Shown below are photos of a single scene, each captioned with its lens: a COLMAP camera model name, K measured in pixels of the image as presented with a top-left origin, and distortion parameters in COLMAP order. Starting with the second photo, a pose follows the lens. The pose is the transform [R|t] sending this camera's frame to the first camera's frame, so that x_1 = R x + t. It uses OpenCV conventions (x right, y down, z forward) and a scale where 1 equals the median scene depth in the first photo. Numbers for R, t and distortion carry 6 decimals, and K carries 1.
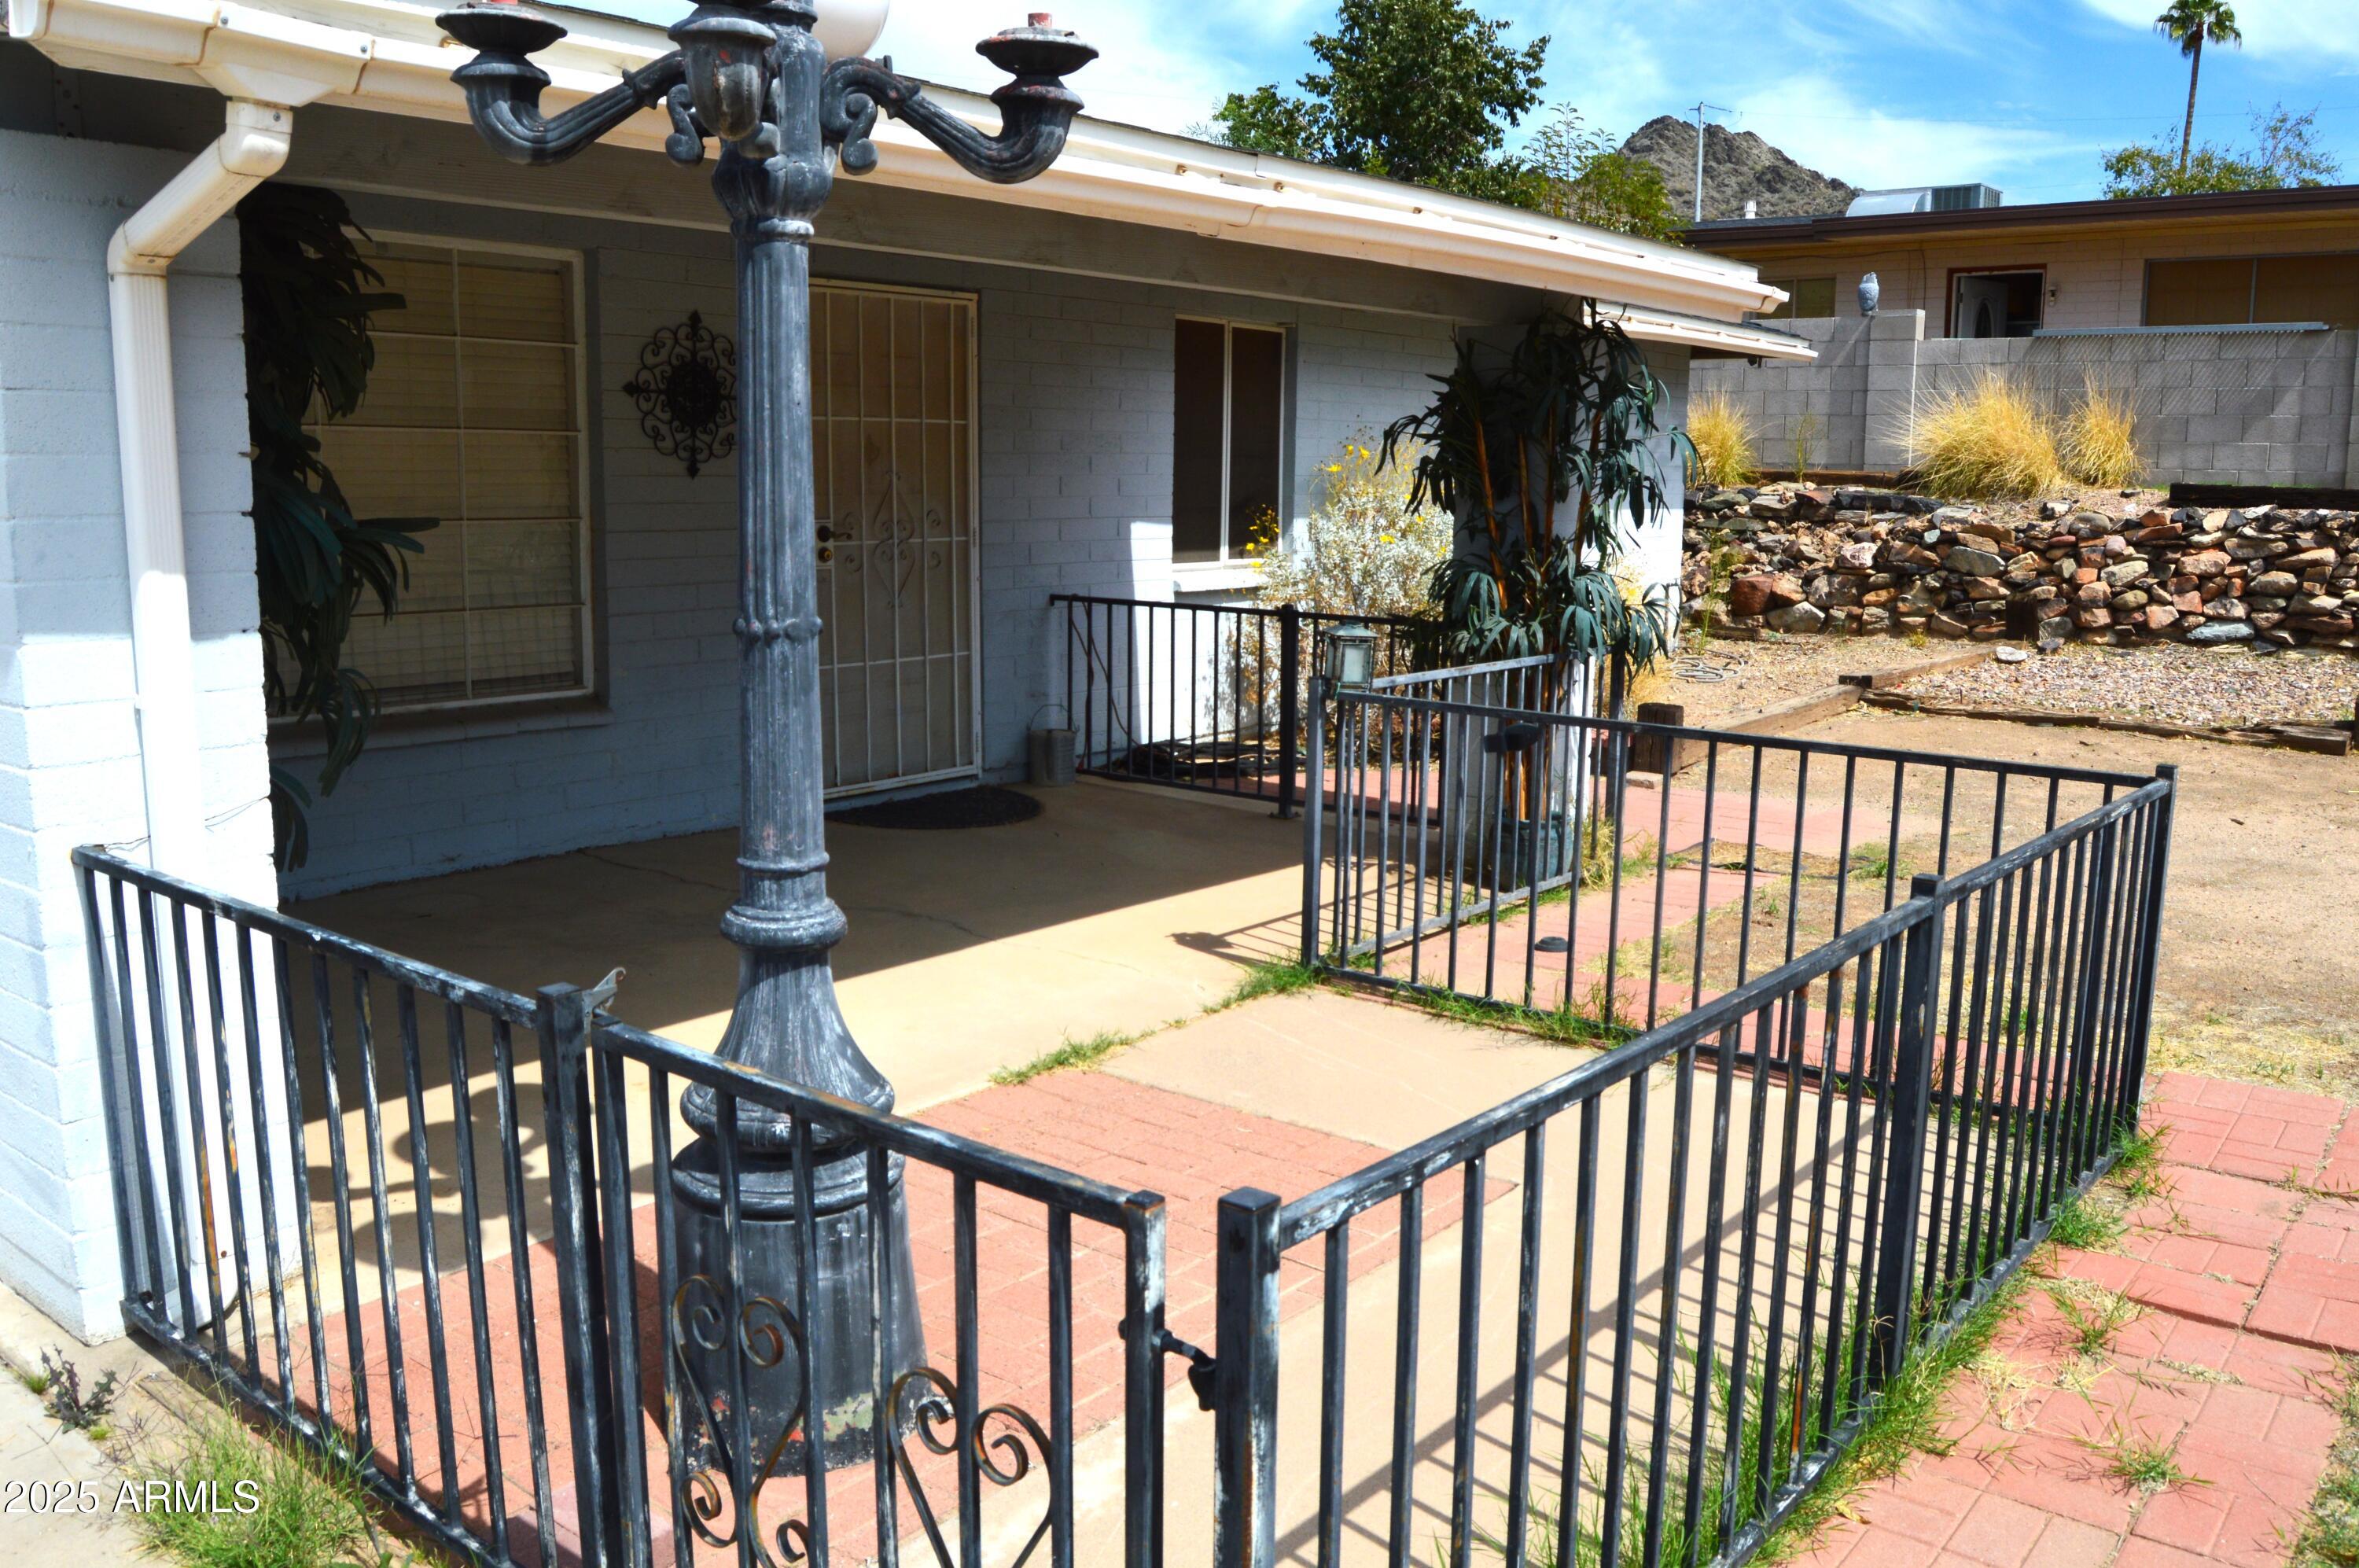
lens RADIAL K [[1903.7, 0, 1201.2], [0, 1903.7, 796.2], [0, 0, 1]] dist [-0.091719, 0.035376]
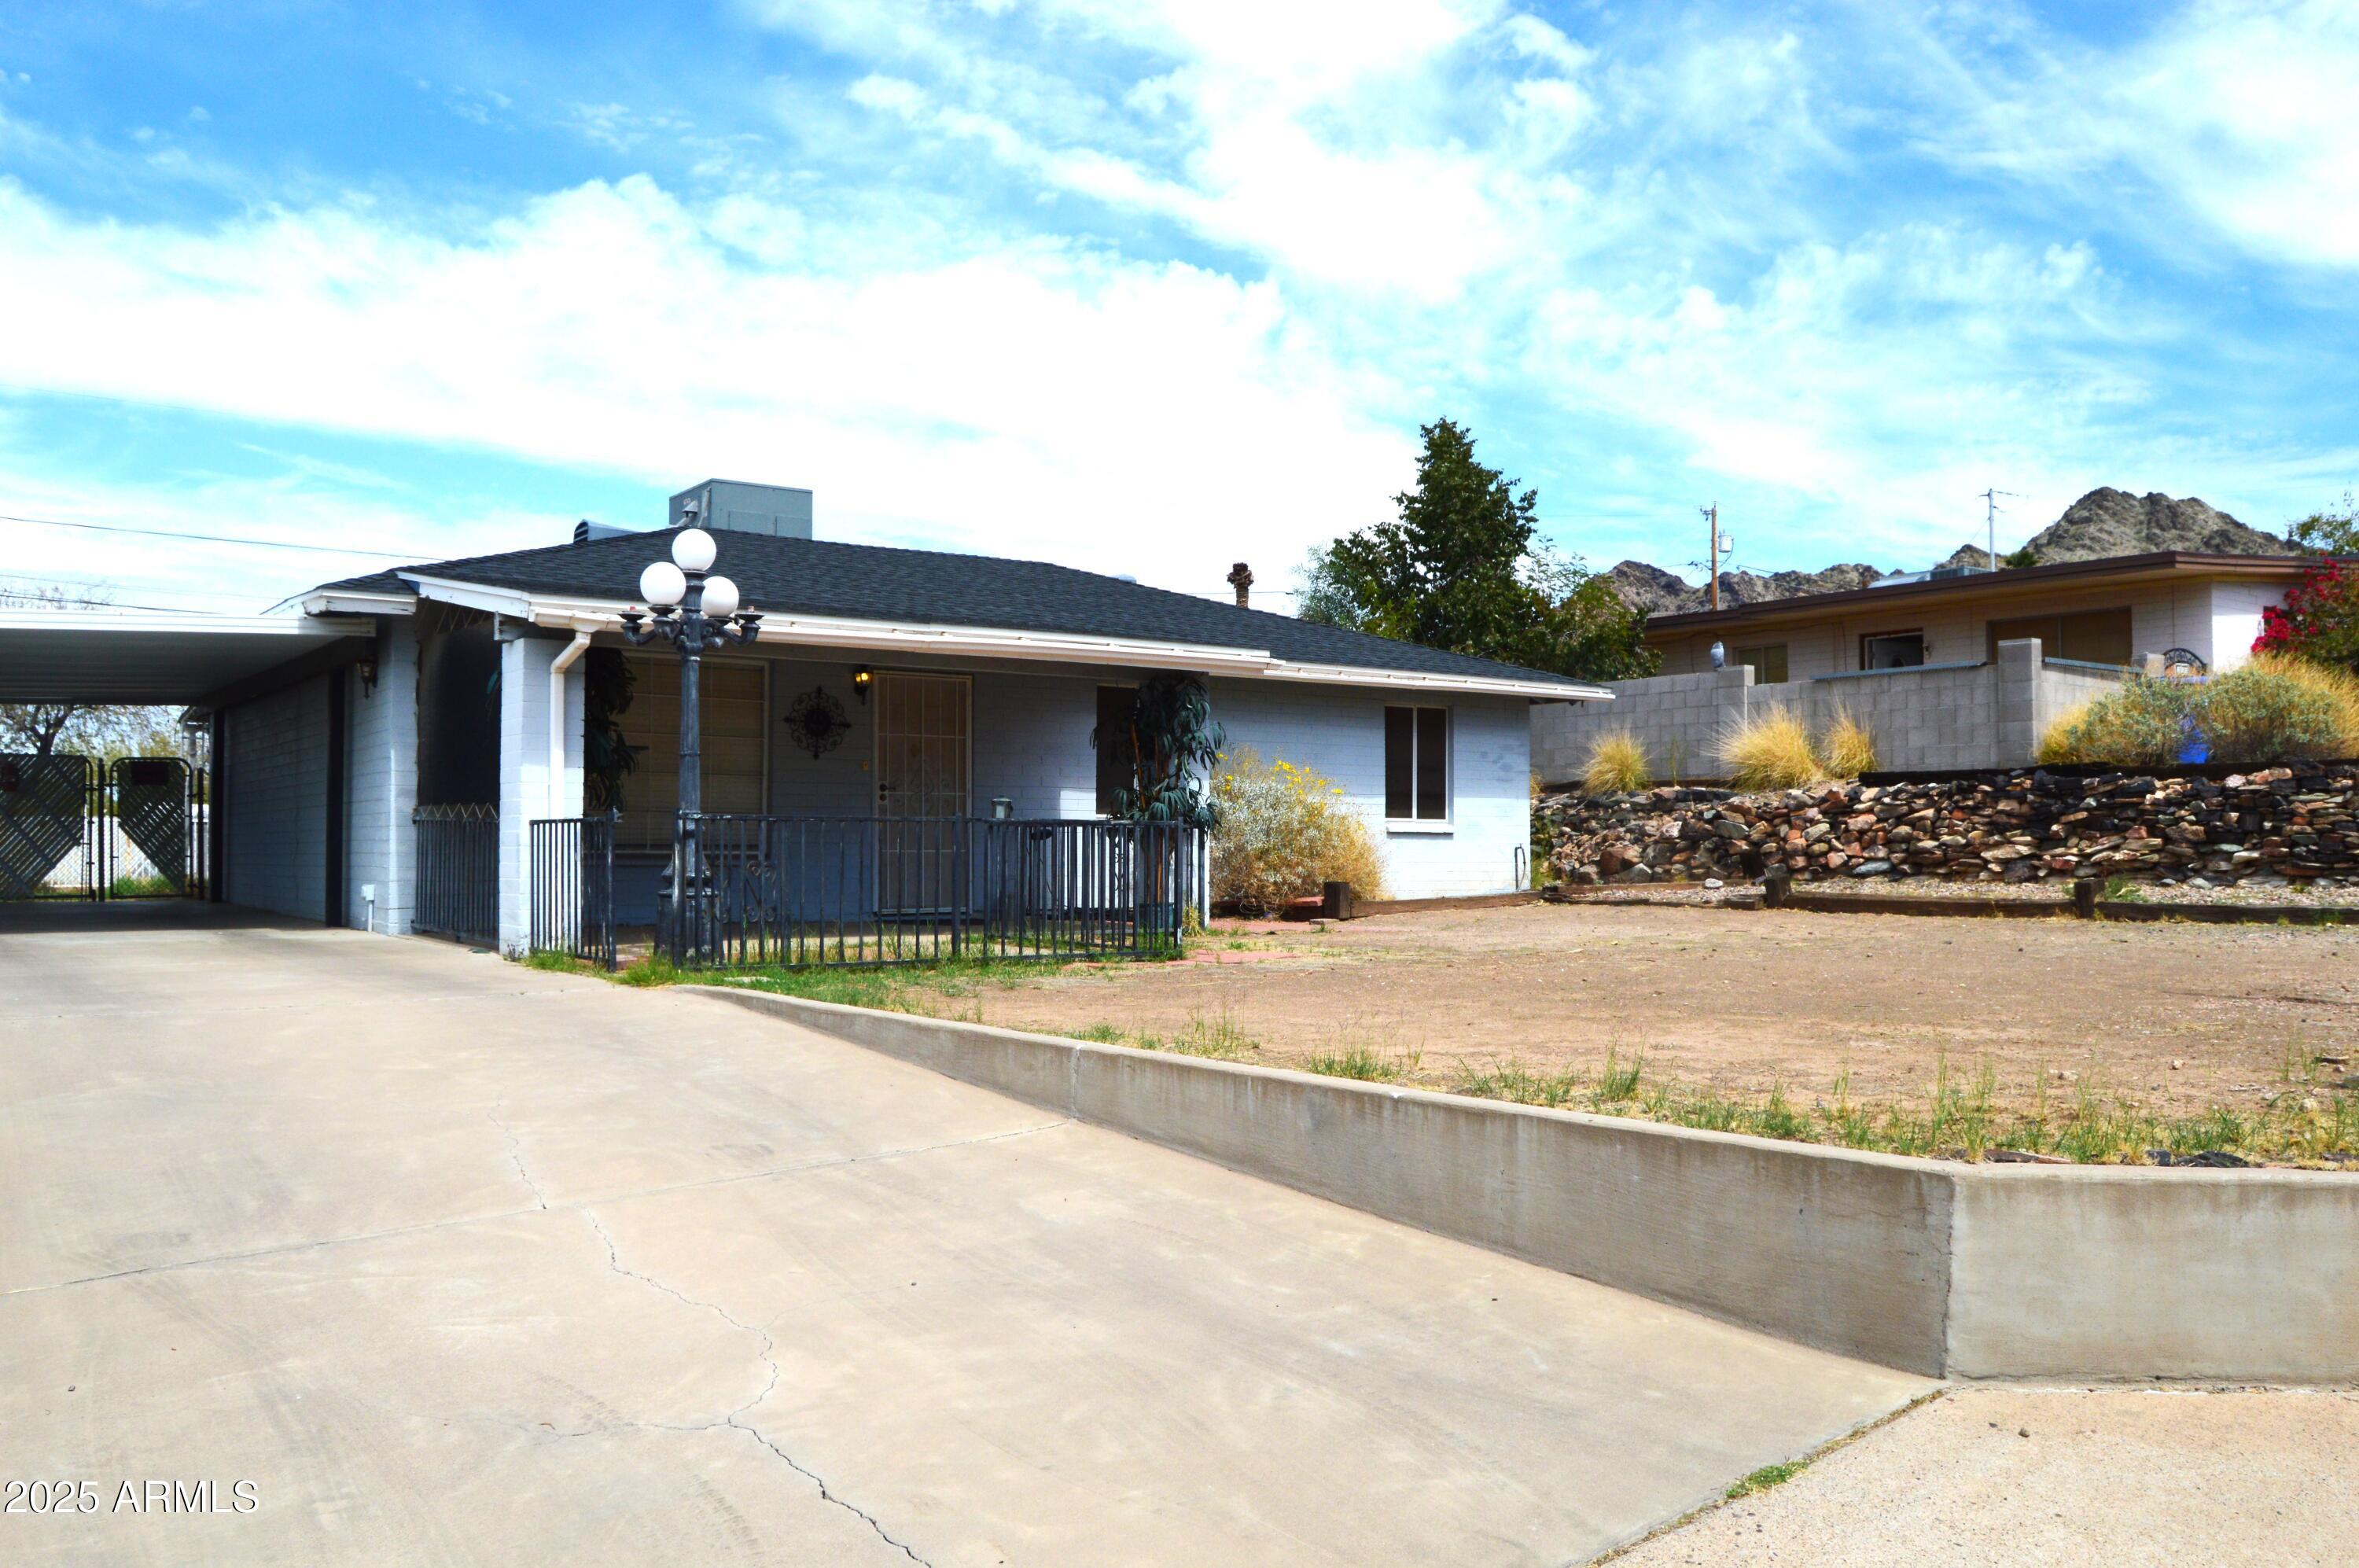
lens RADIAL K [[1903.7, 0, 1216.0], [0, 1903.7, 824.6], [0, 0, 1]] dist [-0.091719, 0.035376]
pose [[0.972262, -0.014013, -0.233474, 0.661568], [-0.029376, 0.982983, -0.181331, 0.277349], [0.232042, 0.183160, 0.955306, -0.941054]]
